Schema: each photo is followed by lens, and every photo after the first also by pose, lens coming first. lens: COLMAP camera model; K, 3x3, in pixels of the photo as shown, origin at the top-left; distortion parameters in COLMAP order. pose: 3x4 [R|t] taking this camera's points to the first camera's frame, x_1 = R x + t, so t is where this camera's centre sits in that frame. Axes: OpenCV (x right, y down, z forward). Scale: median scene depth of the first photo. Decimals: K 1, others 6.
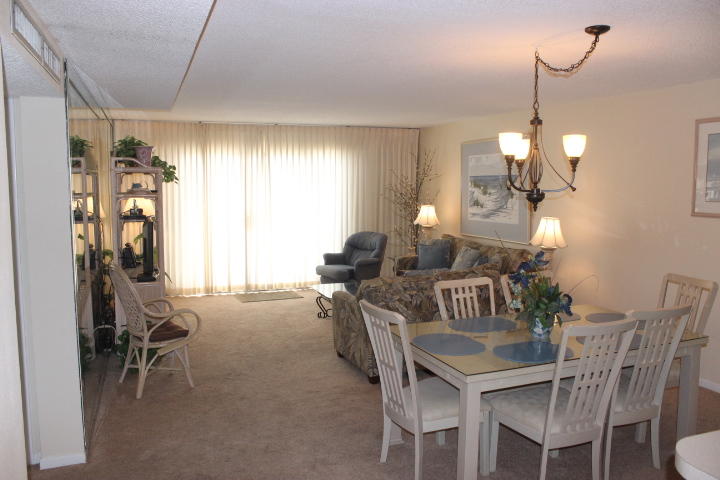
lens RADIAL K [[583.5, 0, 360.0], [0, 583.5, 240.0], [0, 0, 1]] dist [-0.188645, 0.165643]
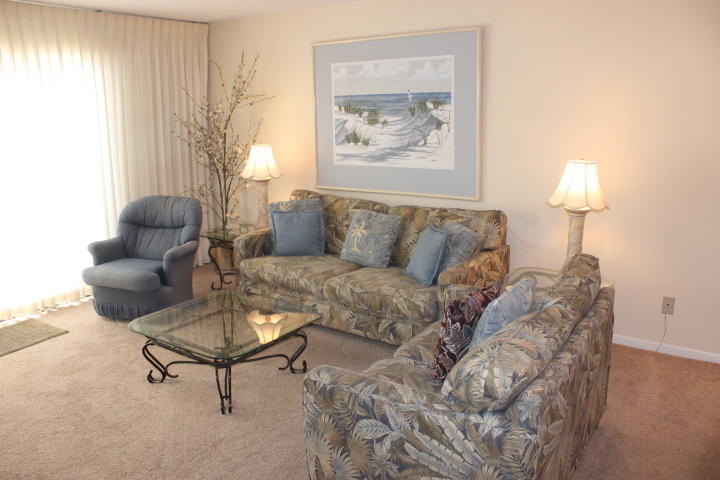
lens RADIAL K [[583.5, 0, 360.0], [0, 583.5, 240.0], [0, 0, 1]] dist [-0.188645, 0.165643]
pose [[0.817415, -0.133584, 0.560346, -0.162780], [0.065198, 0.987944, 0.140413, -0.041335], [-0.572347, -0.078242, 0.816270, 0.455703]]
